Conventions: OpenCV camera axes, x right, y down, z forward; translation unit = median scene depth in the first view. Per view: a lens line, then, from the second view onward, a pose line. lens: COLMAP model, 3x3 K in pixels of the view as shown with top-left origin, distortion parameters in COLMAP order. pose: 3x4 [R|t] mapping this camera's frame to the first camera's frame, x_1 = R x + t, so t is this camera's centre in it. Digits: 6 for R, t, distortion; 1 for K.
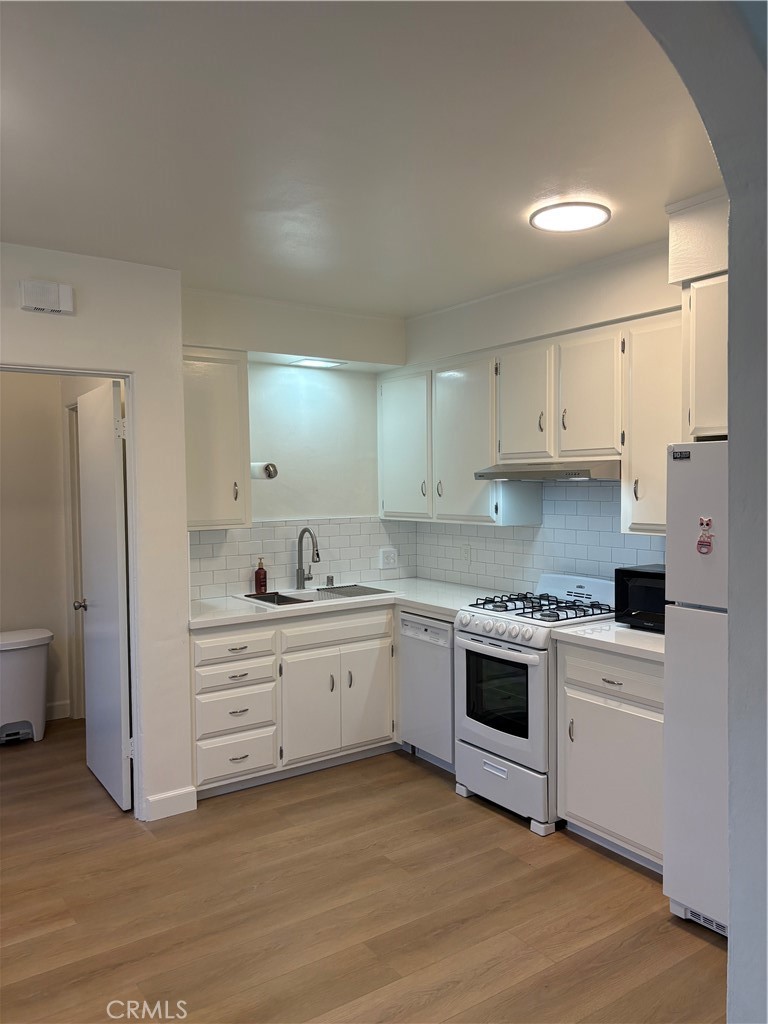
lens RADIAL K [[773.7, 0, 384.0], [0, 773.7, 512.0], [0, 0, 1]] dist [0.064846, -0.078902]
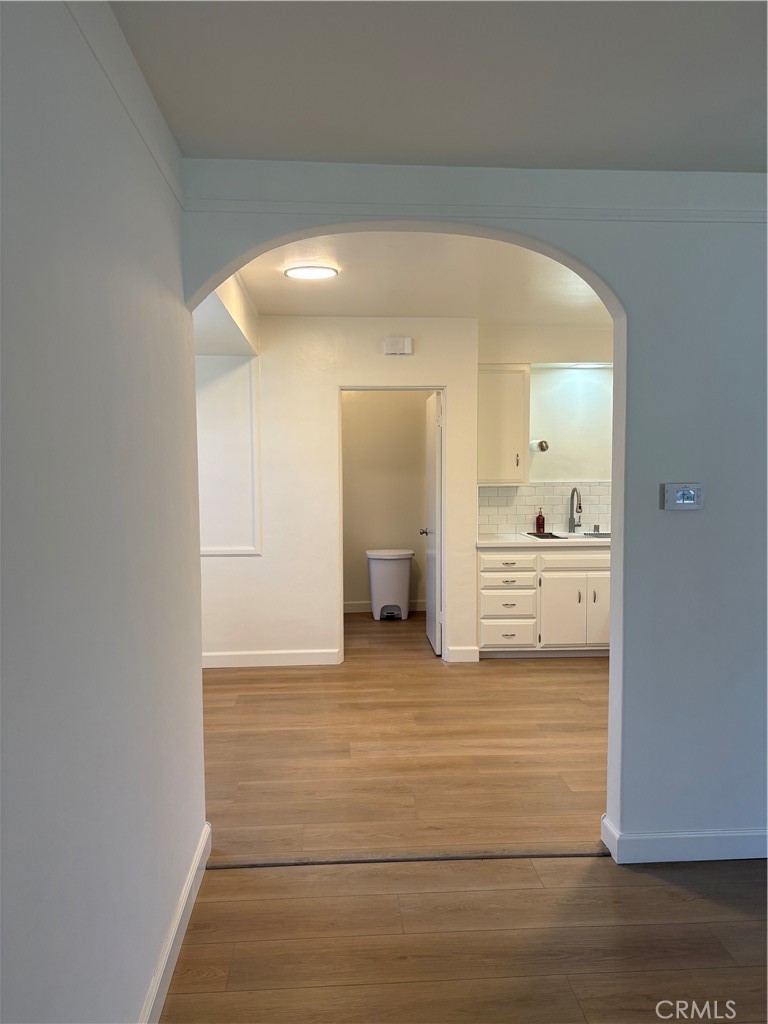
lens RADIAL K [[773.7, 0, 384.0], [0, 773.7, 512.0], [0, 0, 1]] dist [0.064846, -0.078902]
pose [[0.863334, 0.042801, -0.502815, 0.350042], [-0.025498, 0.998824, 0.041244, 0.018111], [0.503989, -0.022786, 0.863410, -0.419635]]
